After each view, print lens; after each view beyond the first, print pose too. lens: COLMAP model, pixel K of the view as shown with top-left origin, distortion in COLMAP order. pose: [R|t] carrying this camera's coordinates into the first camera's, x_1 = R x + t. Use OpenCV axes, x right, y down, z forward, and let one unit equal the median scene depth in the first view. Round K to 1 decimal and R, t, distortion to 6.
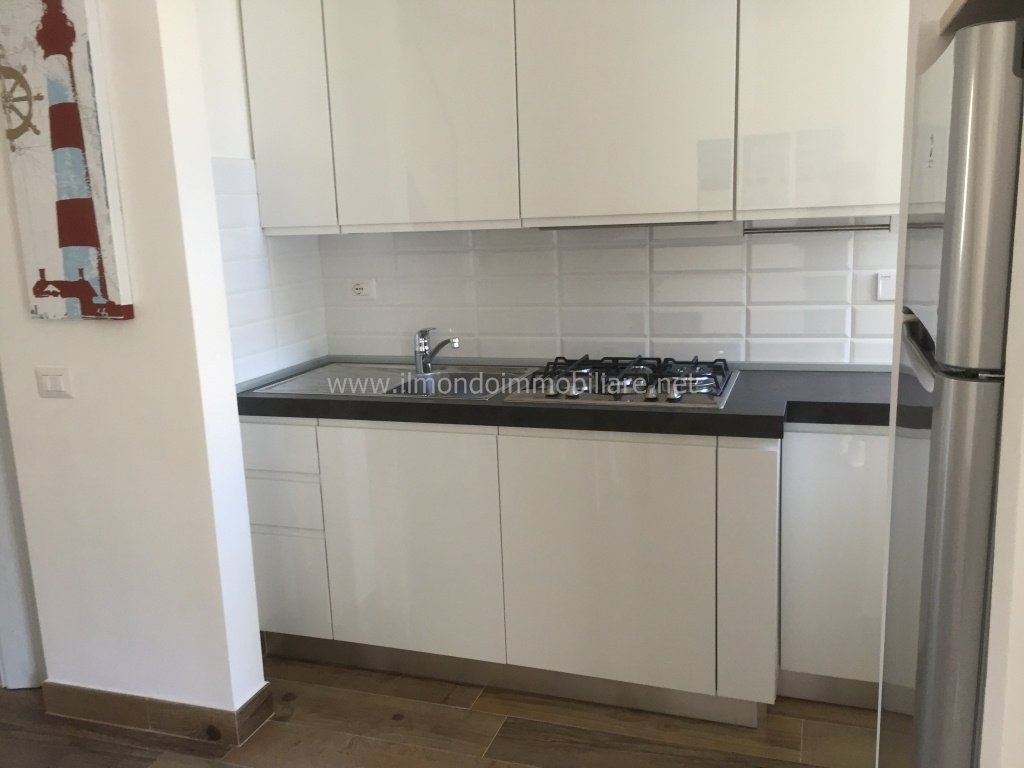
lens RADIAL K [[868.1, 0, 509.1], [0, 868.1, 379.5], [0, 0, 1]] dist [0.067814, -0.099478]
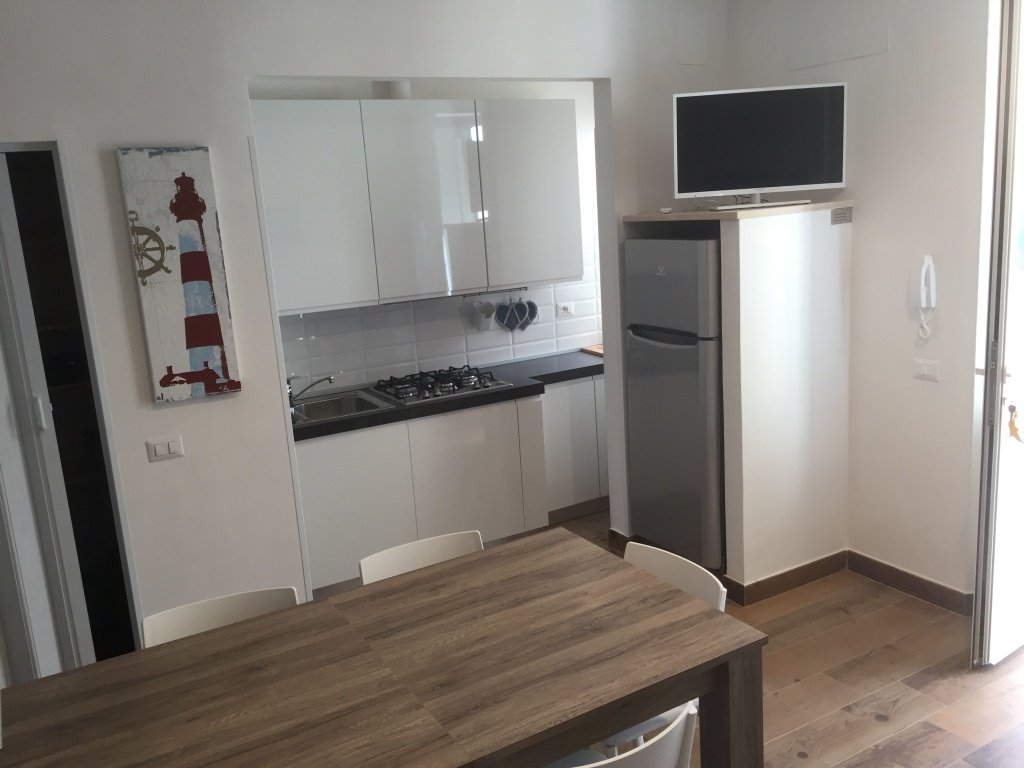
lens RADIAL K [[868.1, 0, 509.1], [0, 868.1, 379.5], [0, 0, 1]] dist [0.067814, -0.099478]
pose [[0.666529, -0.155588, 0.729062, -1.225005], [0.181319, 0.982444, 0.043895, -0.069872], [-0.723092, 0.102936, 0.683039, -0.355894]]
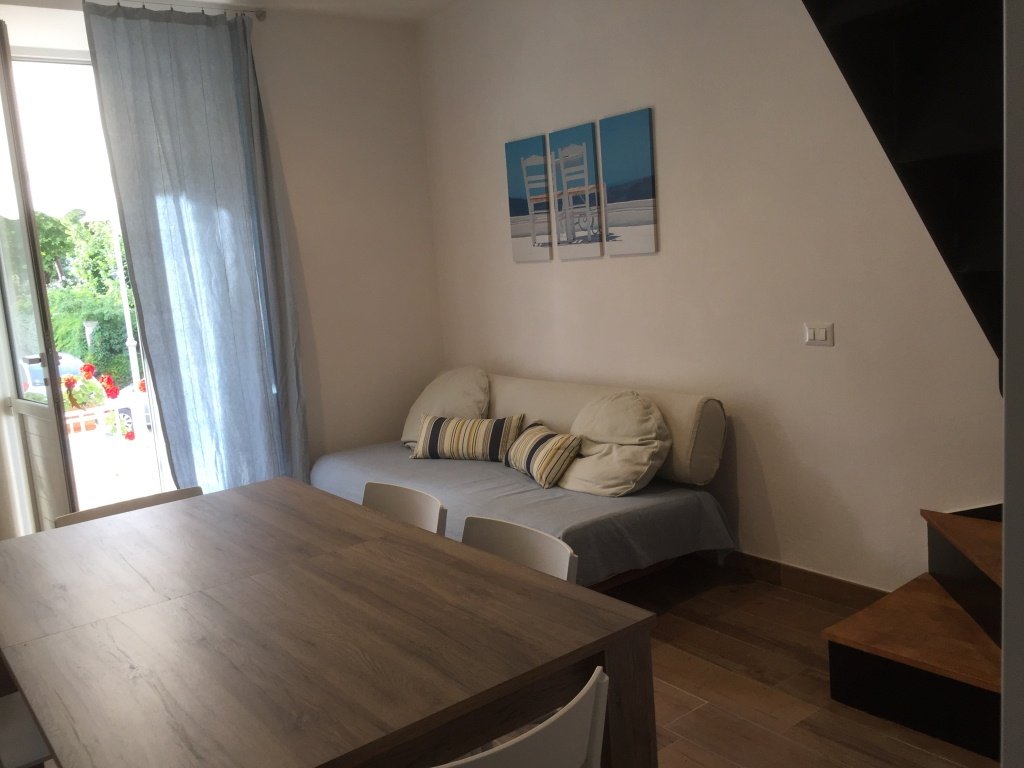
lens RADIAL K [[868.1, 0, 509.1], [0, 868.1, 379.5], [0, 0, 1]] dist [0.067814, -0.099478]
pose [[-0.820692, 0.021977, 0.570948, -1.383835], [0.217028, 0.936359, 0.275918, -0.115240], [-0.528548, 0.350356, -0.773232, 0.858888]]
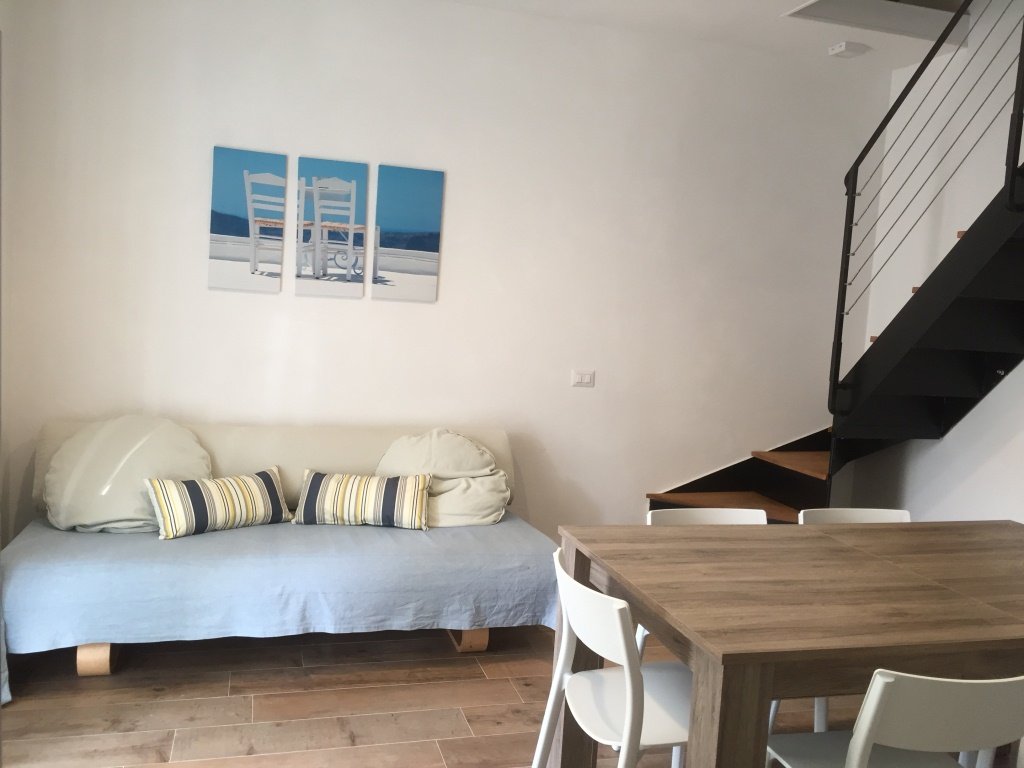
lens RADIAL K [[868.1, 0, 509.1], [0, 868.1, 379.5], [0, 0, 1]] dist [0.067814, -0.099478]
pose [[-0.822099, 0.039631, -0.567964, 0.272566], [-0.138950, 0.953444, 0.267653, -0.175414], [0.552129, 0.298956, -0.778318, 0.883083]]
